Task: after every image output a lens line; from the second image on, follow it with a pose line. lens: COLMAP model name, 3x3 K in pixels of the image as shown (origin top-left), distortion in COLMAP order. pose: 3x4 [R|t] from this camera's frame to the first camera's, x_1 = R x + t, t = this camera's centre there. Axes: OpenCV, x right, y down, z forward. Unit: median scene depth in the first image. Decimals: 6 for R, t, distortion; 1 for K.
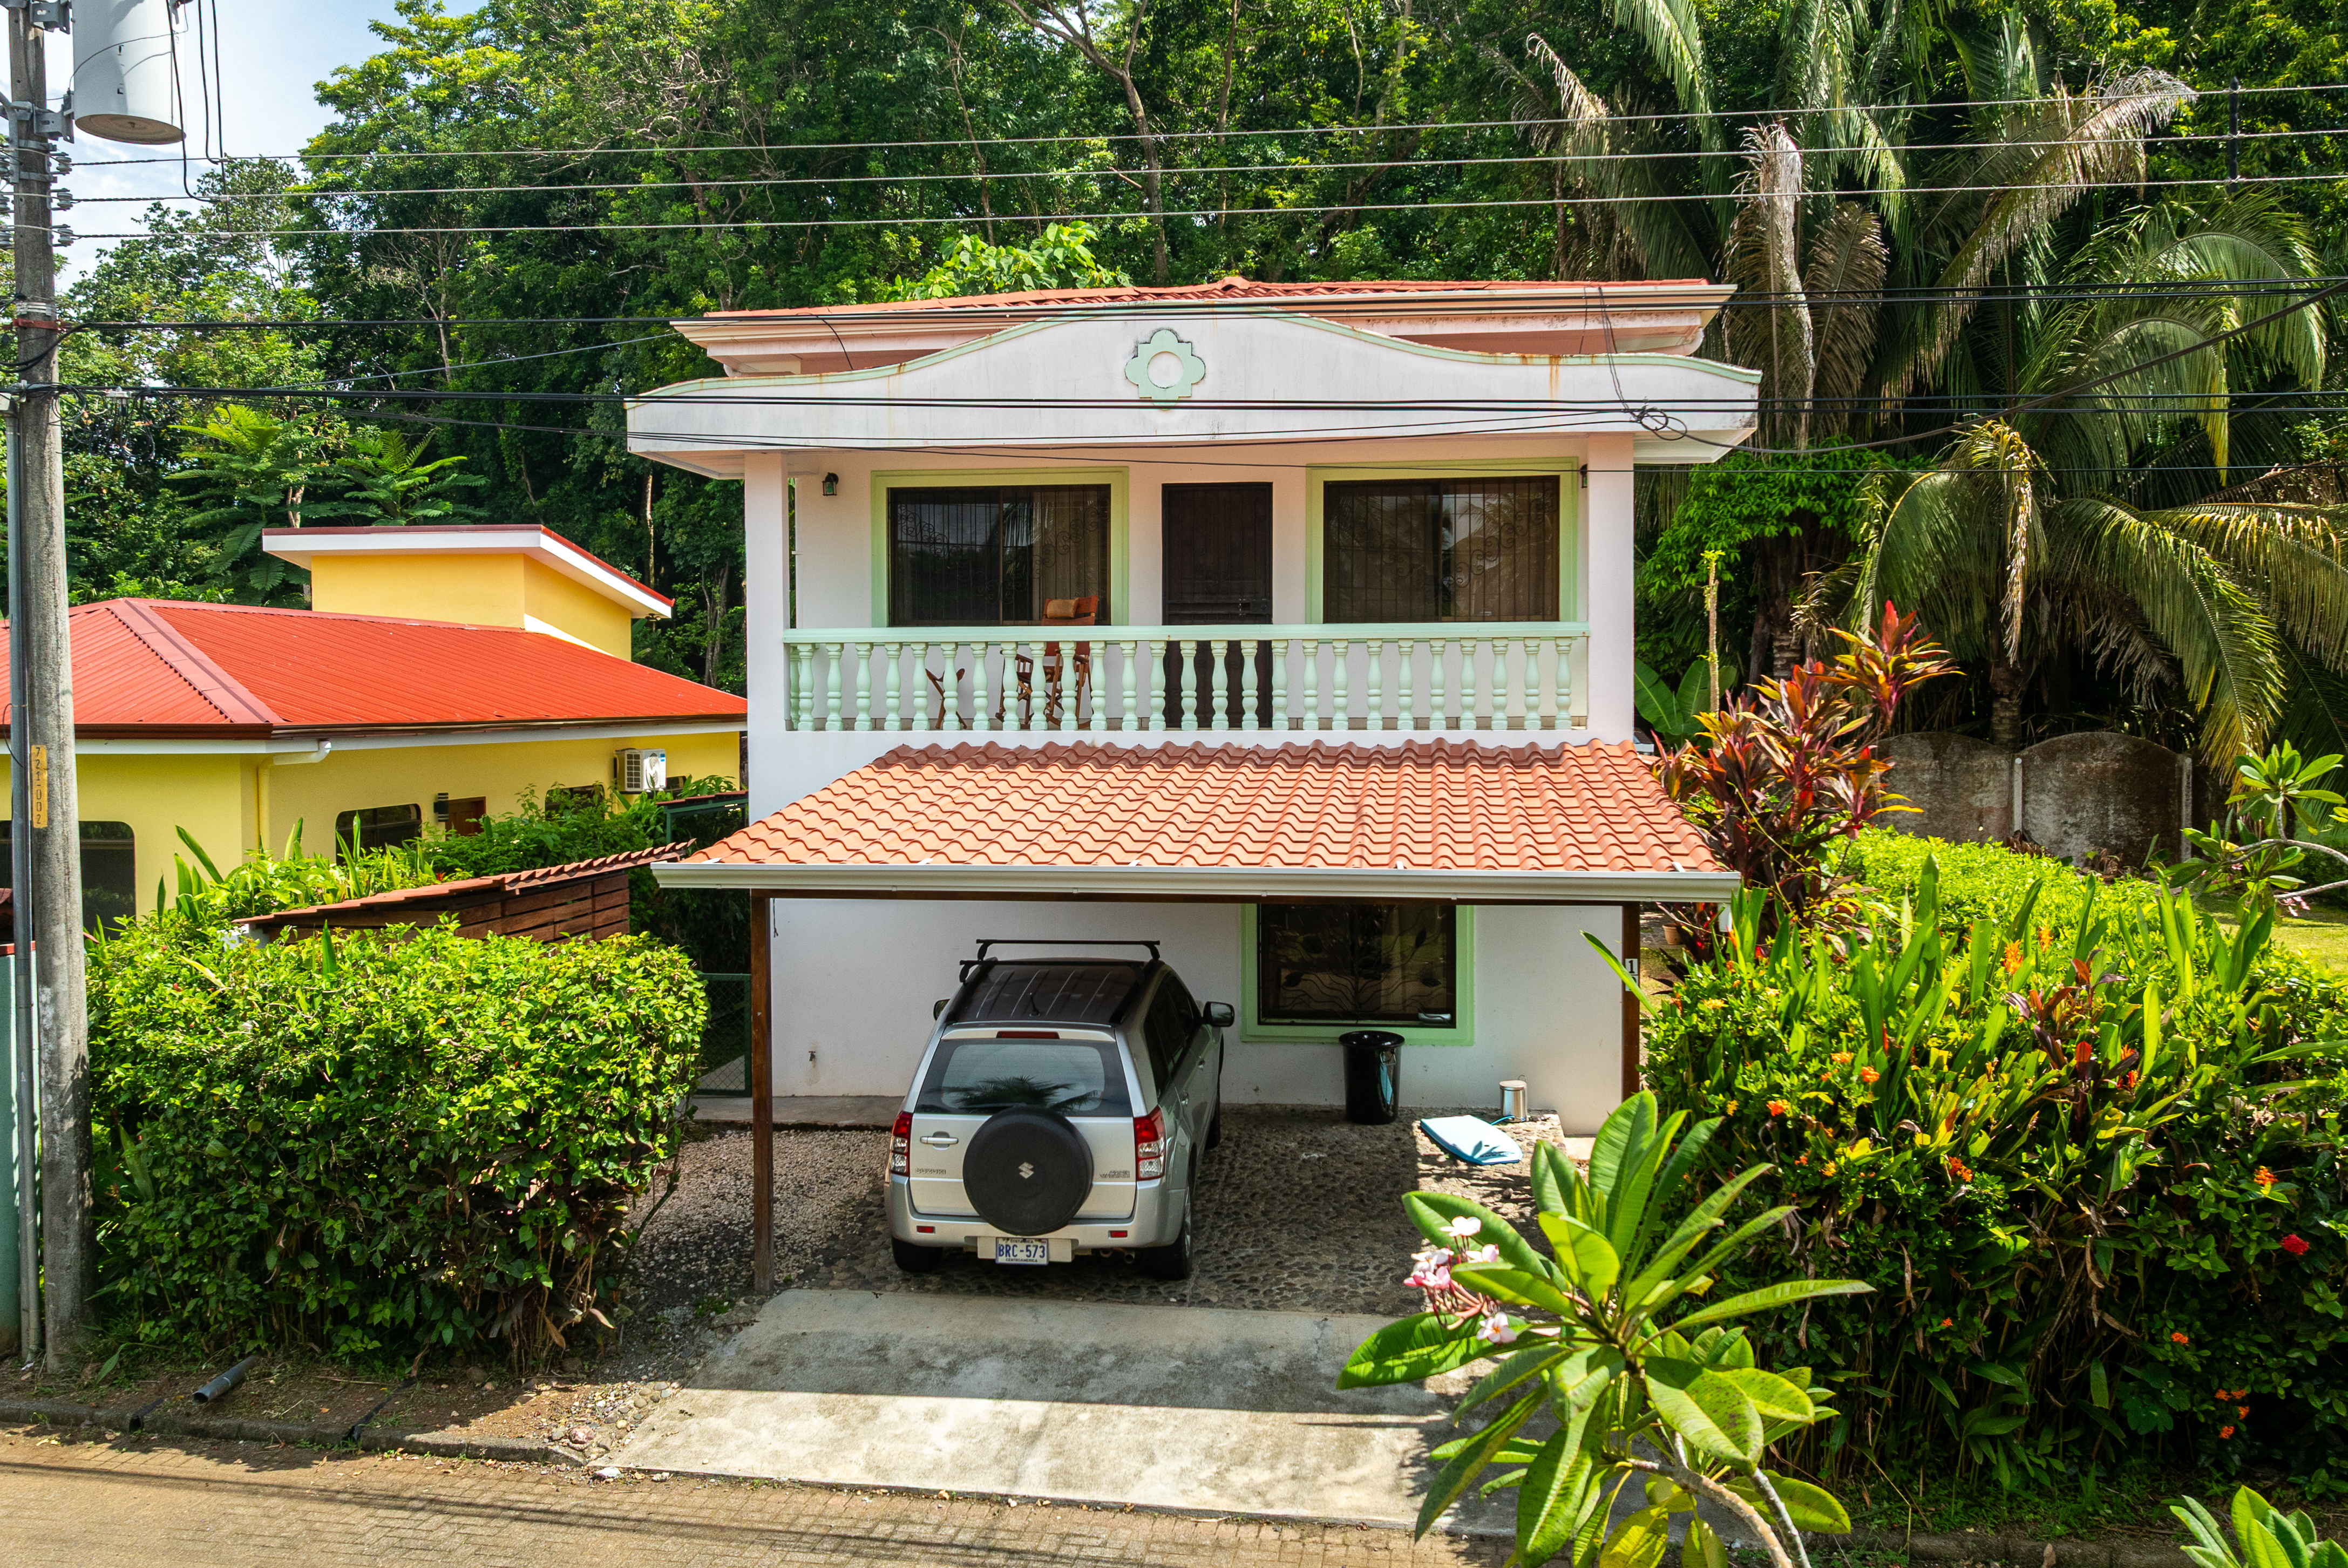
lens RADIAL K [[1950.2, 0, 1144.8], [0, 1950.2, 736.4], [0, 0, 1]] dist [-0.007888, -0.017055]
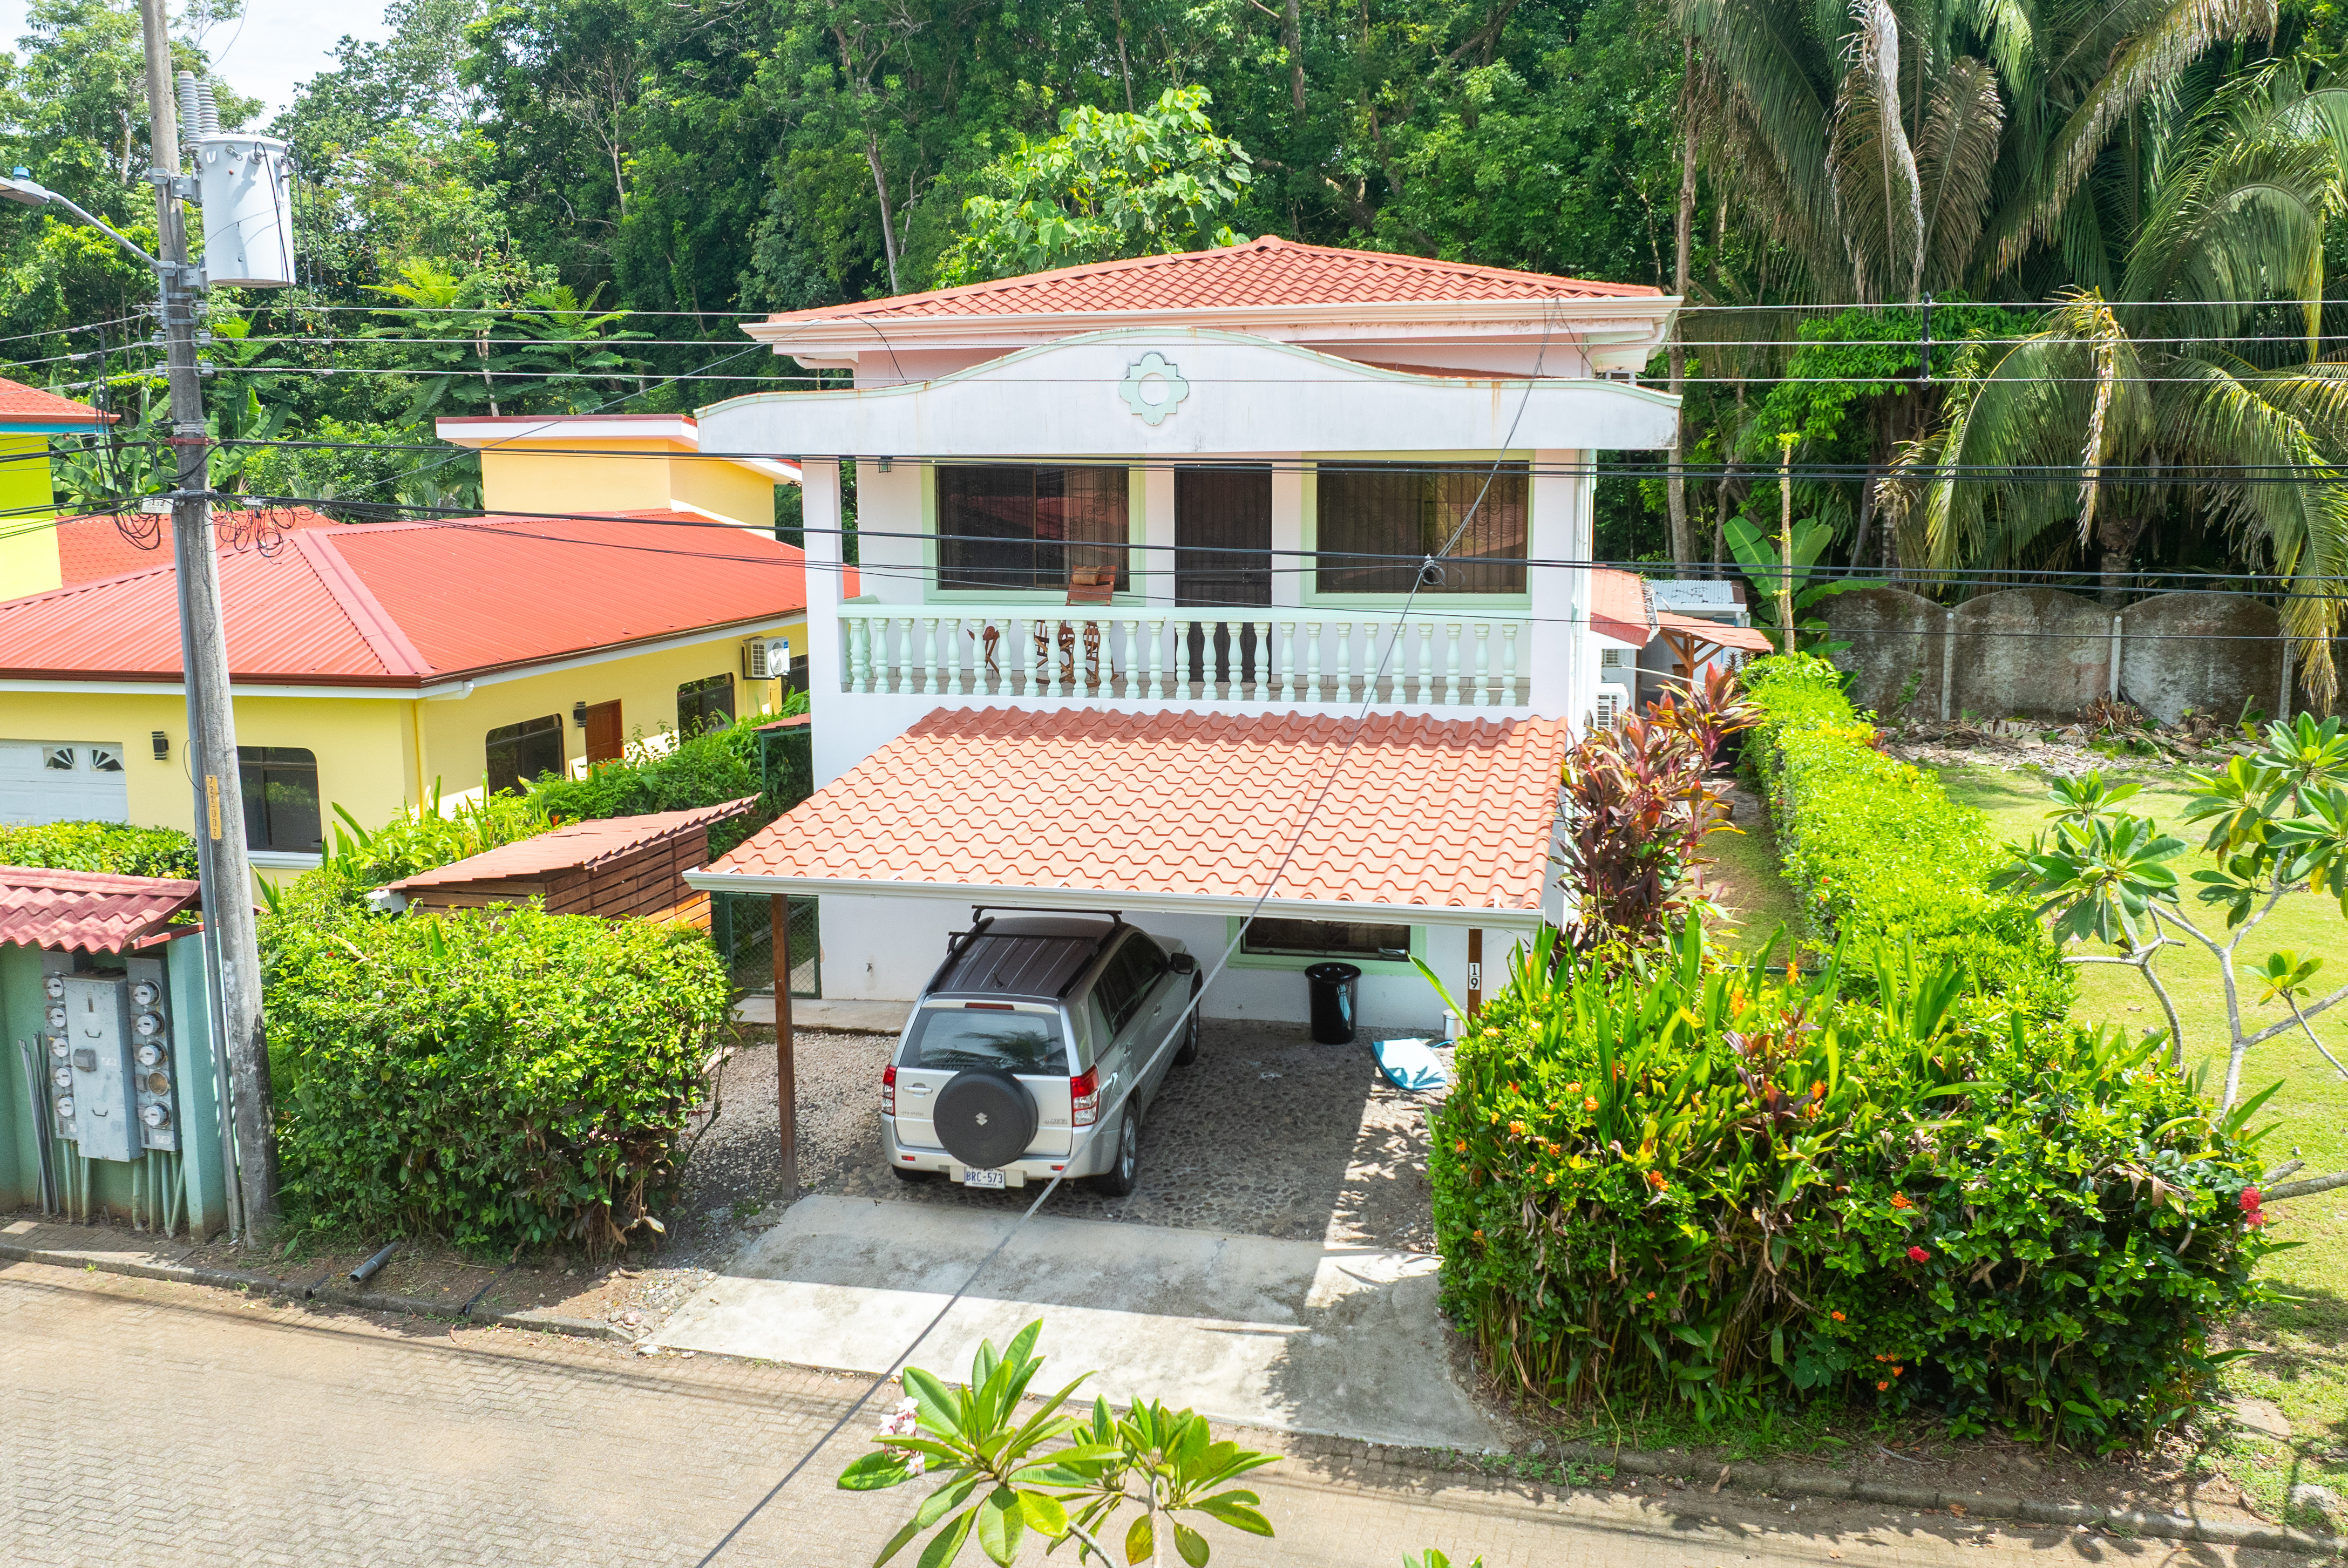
lens RADIAL K [[1950.2, 0, 1144.8], [0, 1950.2, 736.4], [0, 0, 1]] dist [-0.007888, -0.017055]
pose [[0.994850, 0.008717, -0.100986, 0.162598], [0.003388, 0.992879, 0.119081, -0.164686], [0.101304, -0.118809, 0.987736, -0.189549]]
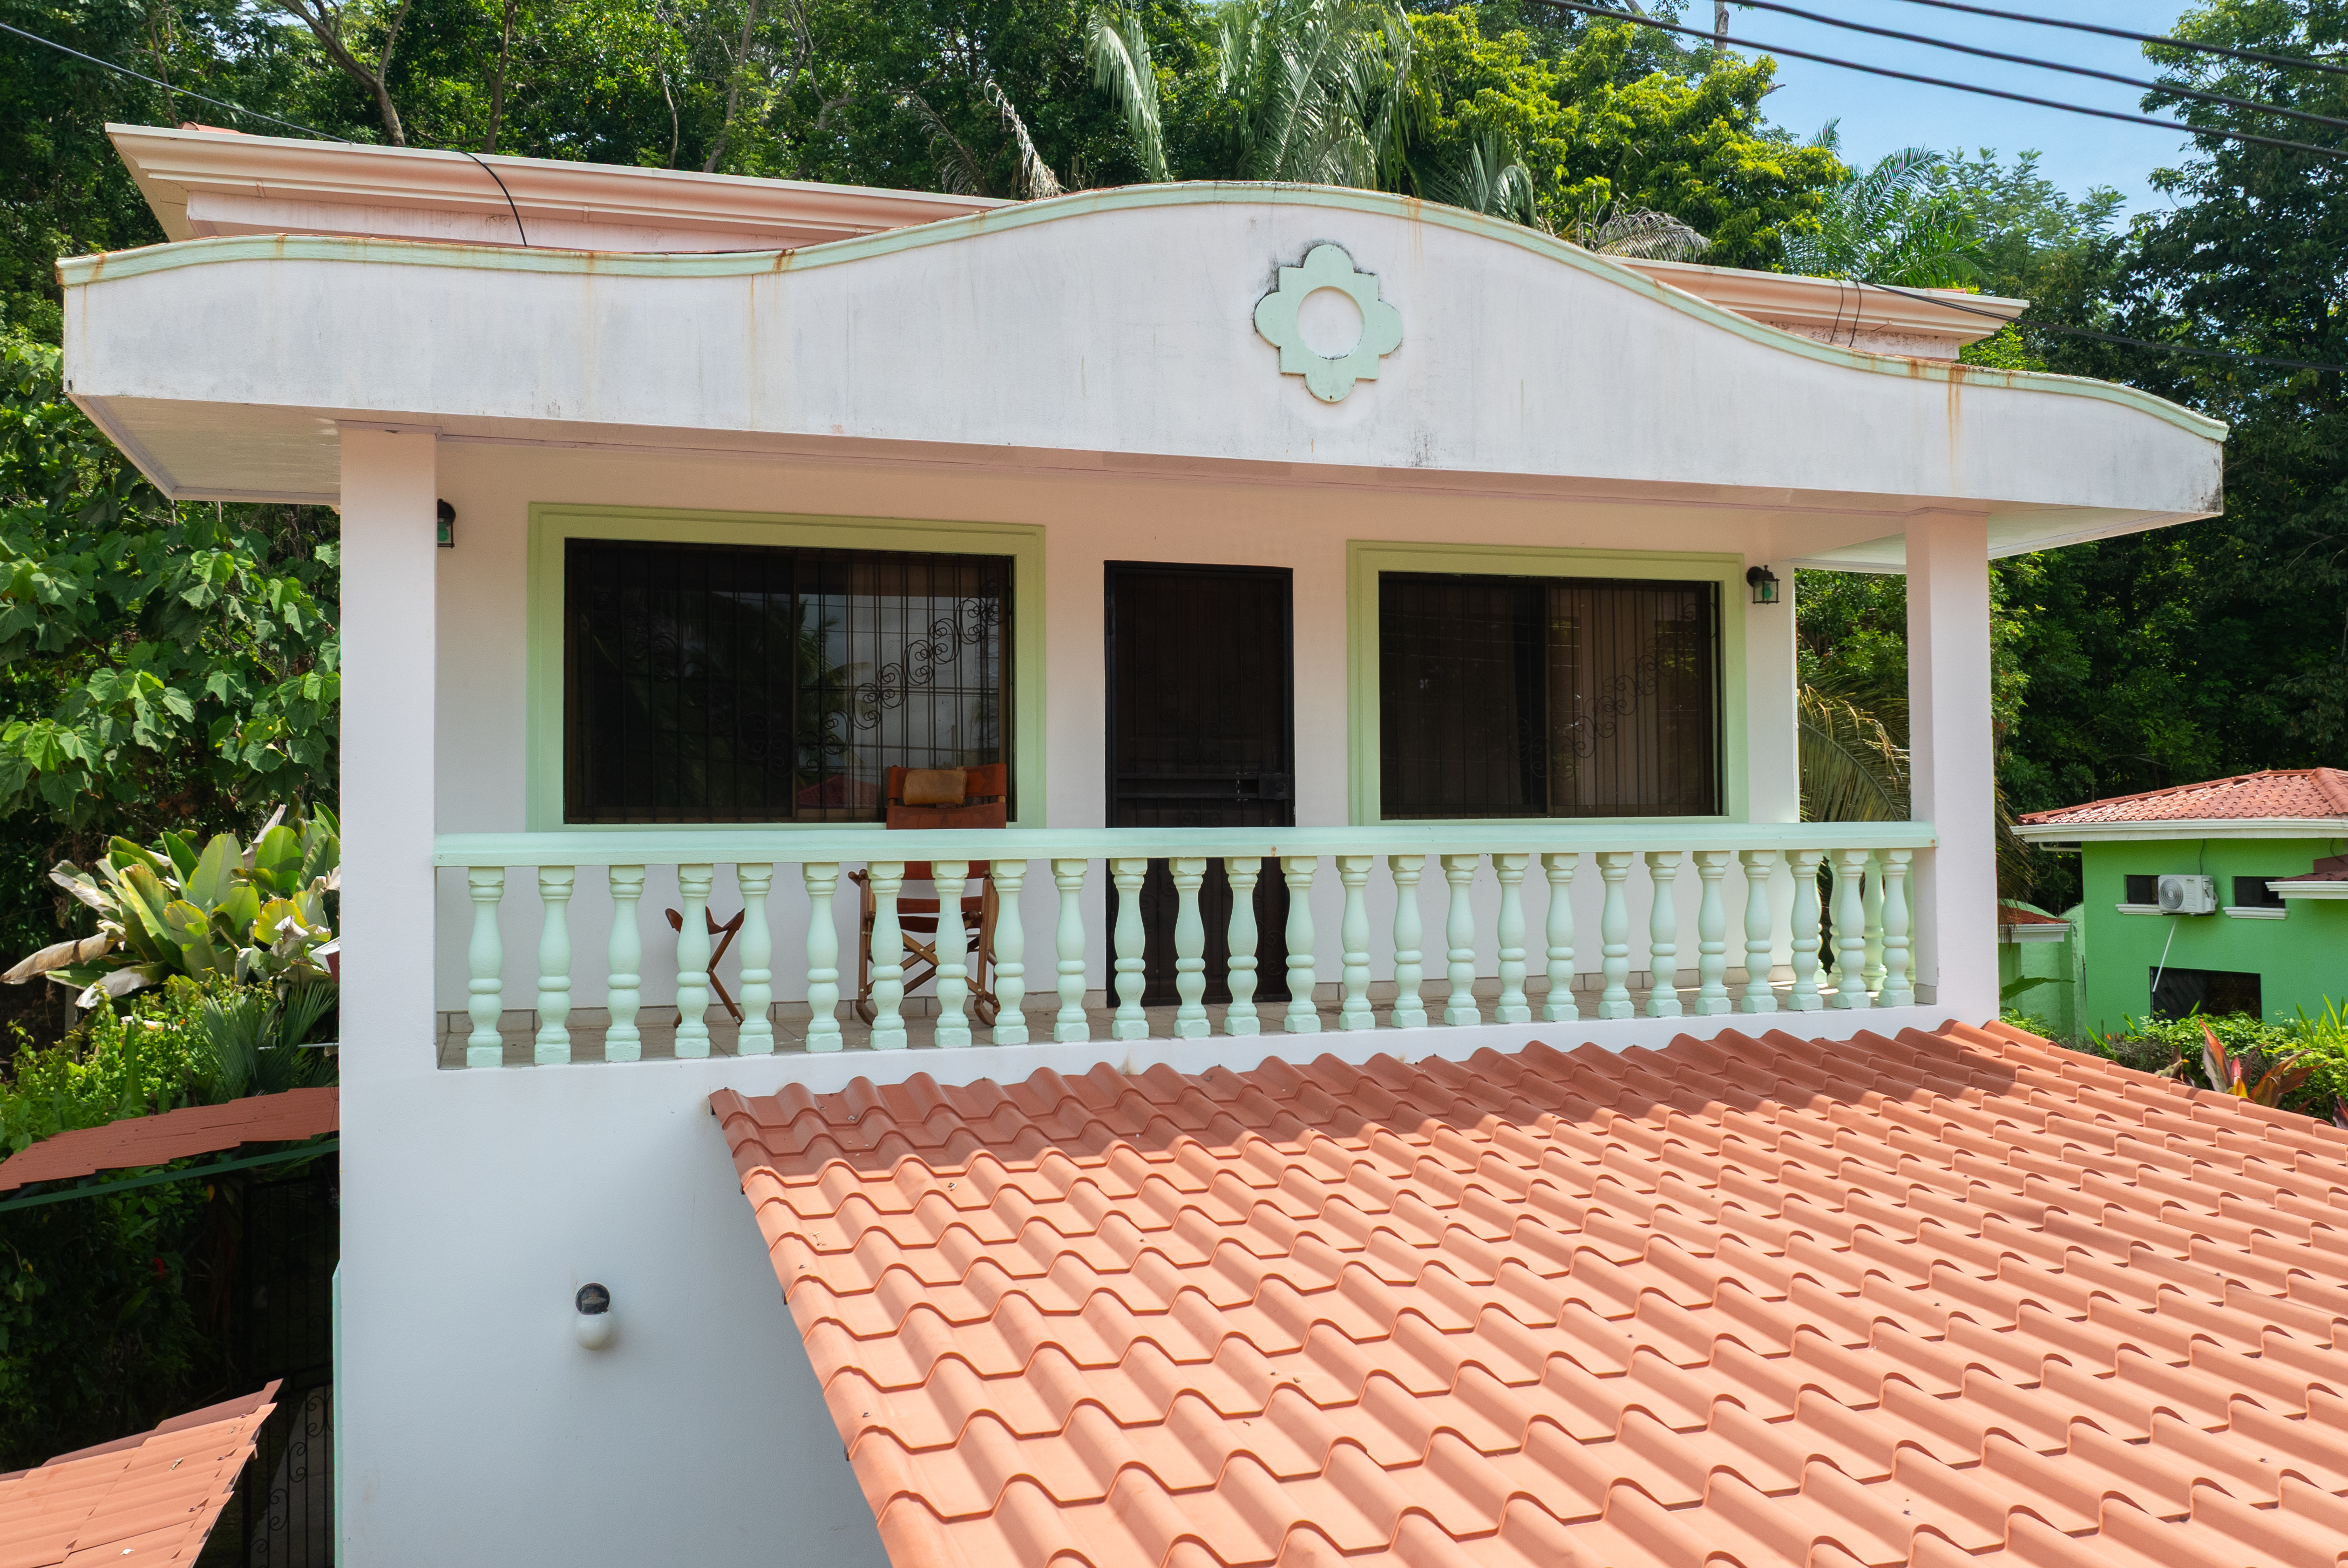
lens RADIAL K [[1962.4, 0, 1188.6], [0, 1962.4, 740.1], [0, 0, 1]] dist [-0.015123, -0.003212]
pose [[0.892921, 0.018436, 0.449836, -0.332825], [0.015283, 0.997344, -0.071211, -0.060175], [-0.449954, 0.070460, 0.890268, 0.768841]]
